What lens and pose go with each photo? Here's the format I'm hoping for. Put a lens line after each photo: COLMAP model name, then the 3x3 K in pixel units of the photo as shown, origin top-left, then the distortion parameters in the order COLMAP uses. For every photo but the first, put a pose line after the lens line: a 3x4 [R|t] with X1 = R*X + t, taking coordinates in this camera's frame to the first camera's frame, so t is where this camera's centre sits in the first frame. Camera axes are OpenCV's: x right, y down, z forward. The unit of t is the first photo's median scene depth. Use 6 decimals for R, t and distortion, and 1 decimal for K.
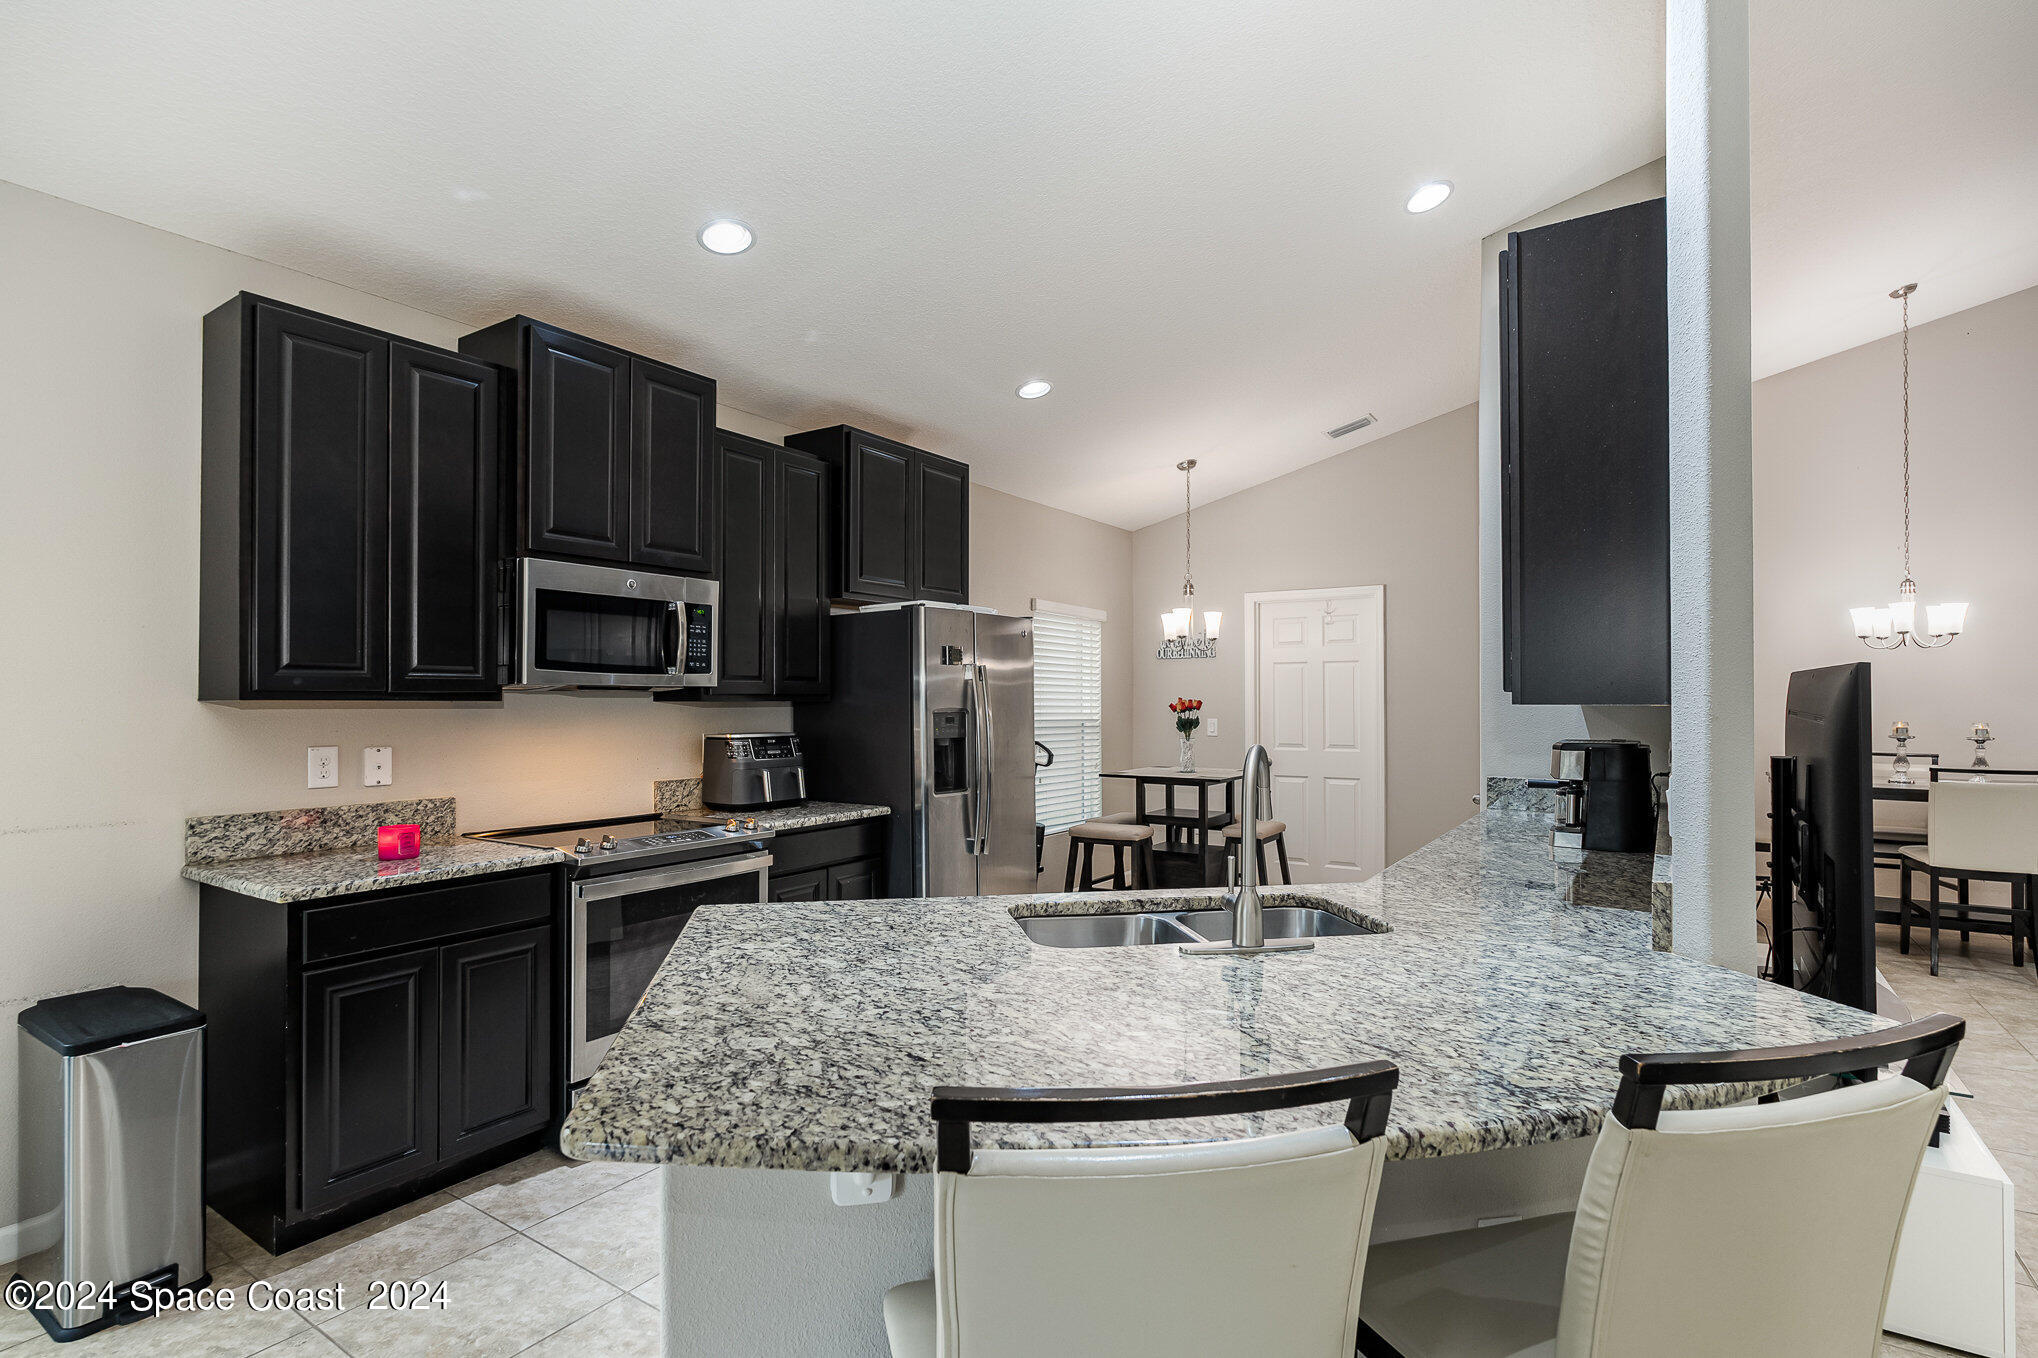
lens RADIAL K [[995.3, 0, 1025.0], [0, 995.3, 677.8], [0, 0, 1]] dist [-0.003145, -0.001159]
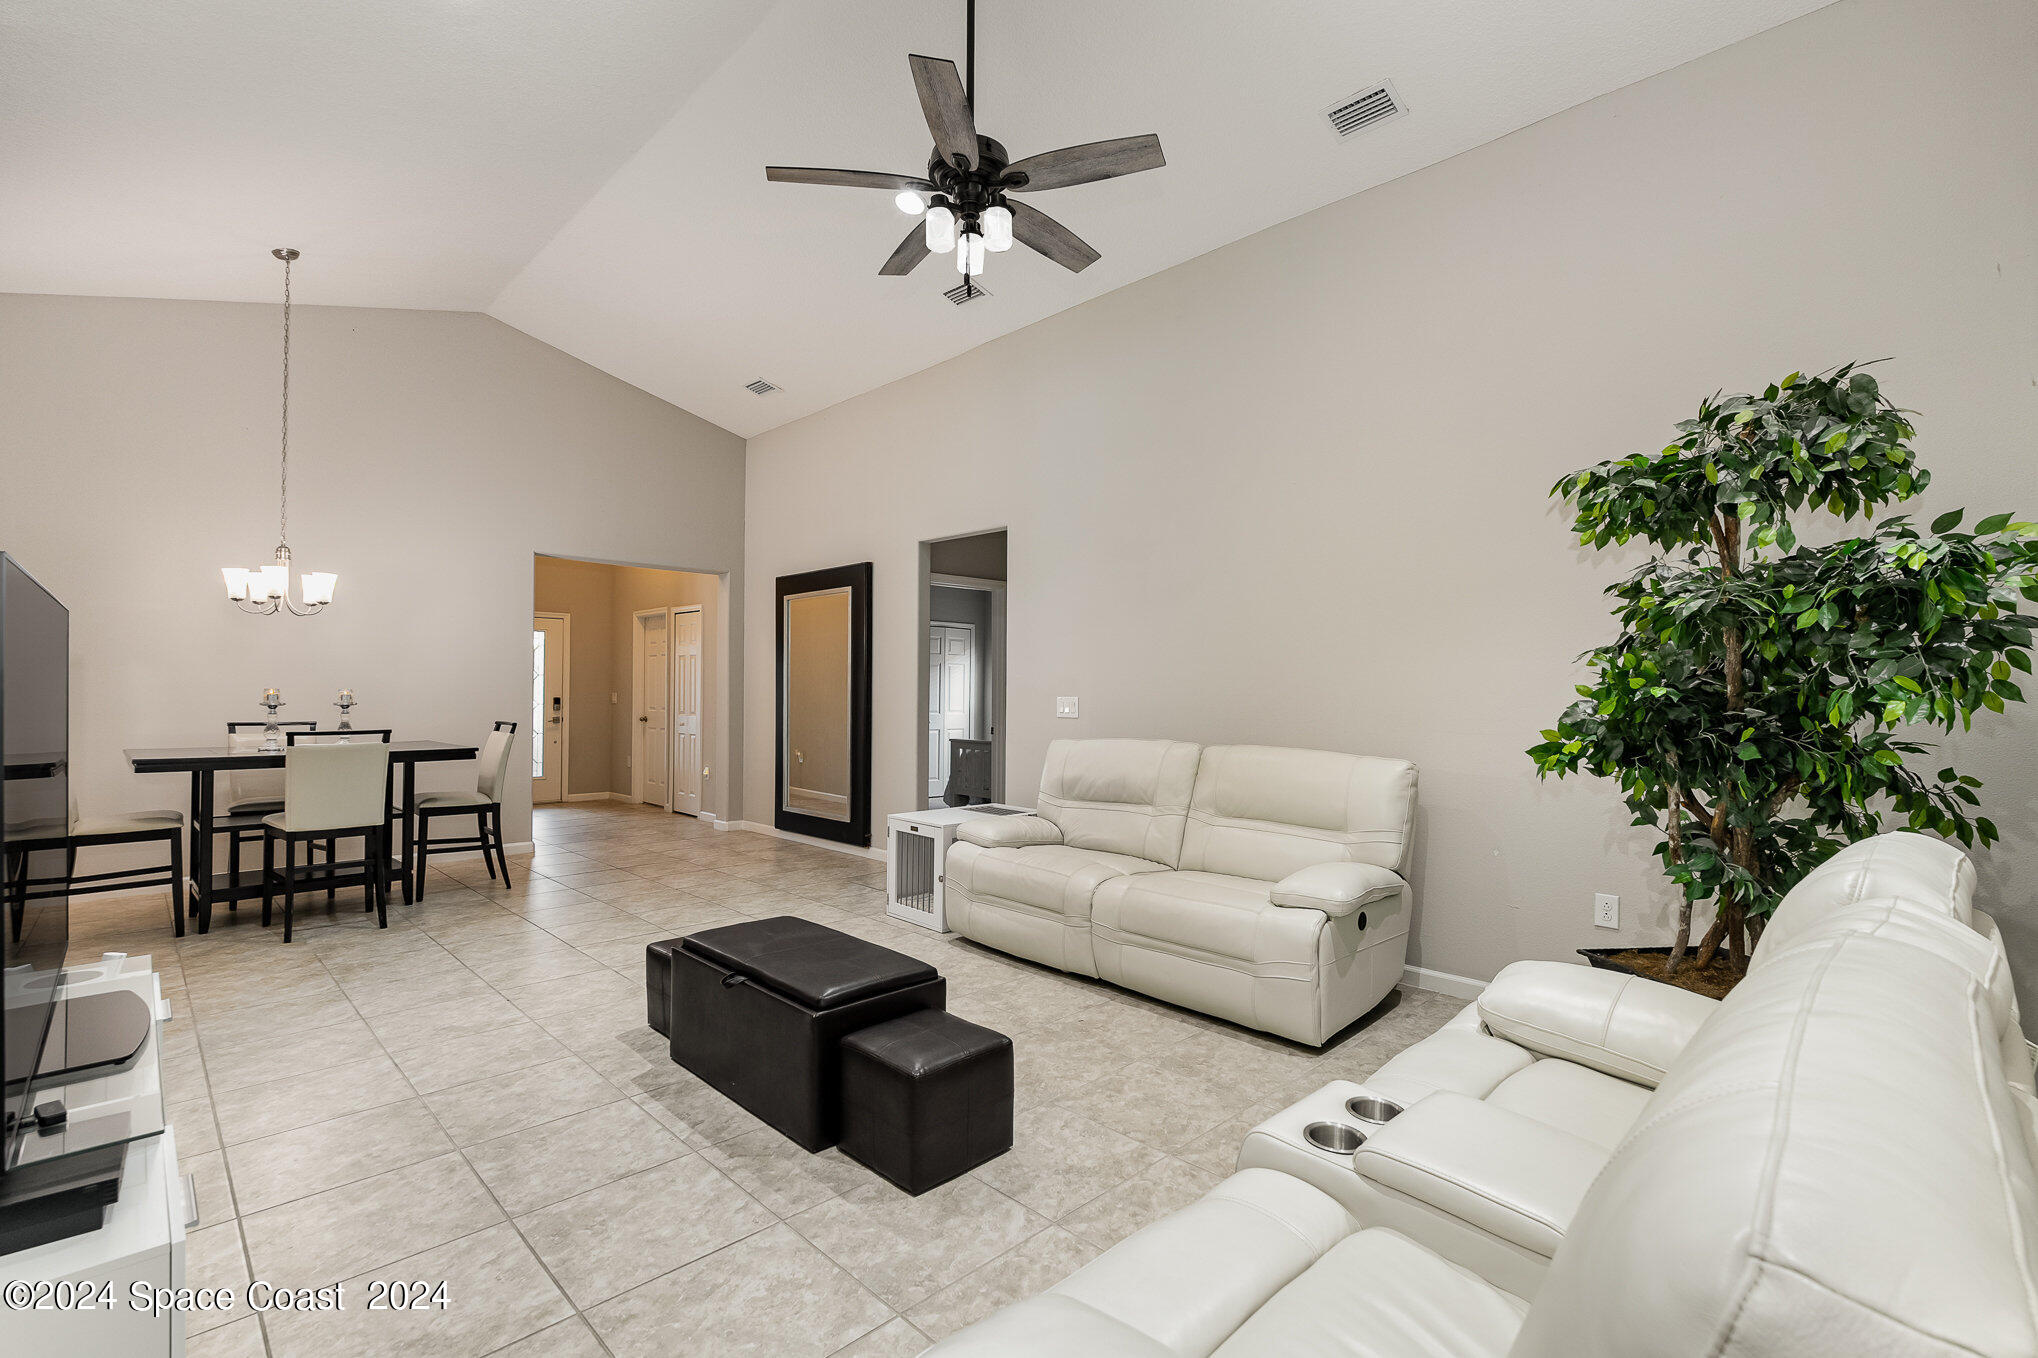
lens RADIAL K [[905.8, 0, 1023.9], [0, 905.8, 686.8], [0, 0, 1]] dist [-0.002994, 0.000141]
pose [[0.217216, -0.000099, 0.976124, 0.181842], [-0.017495, 0.999839, 0.003995, 0.027158], [-0.975967, -0.017945, 0.217179, 0.086471]]
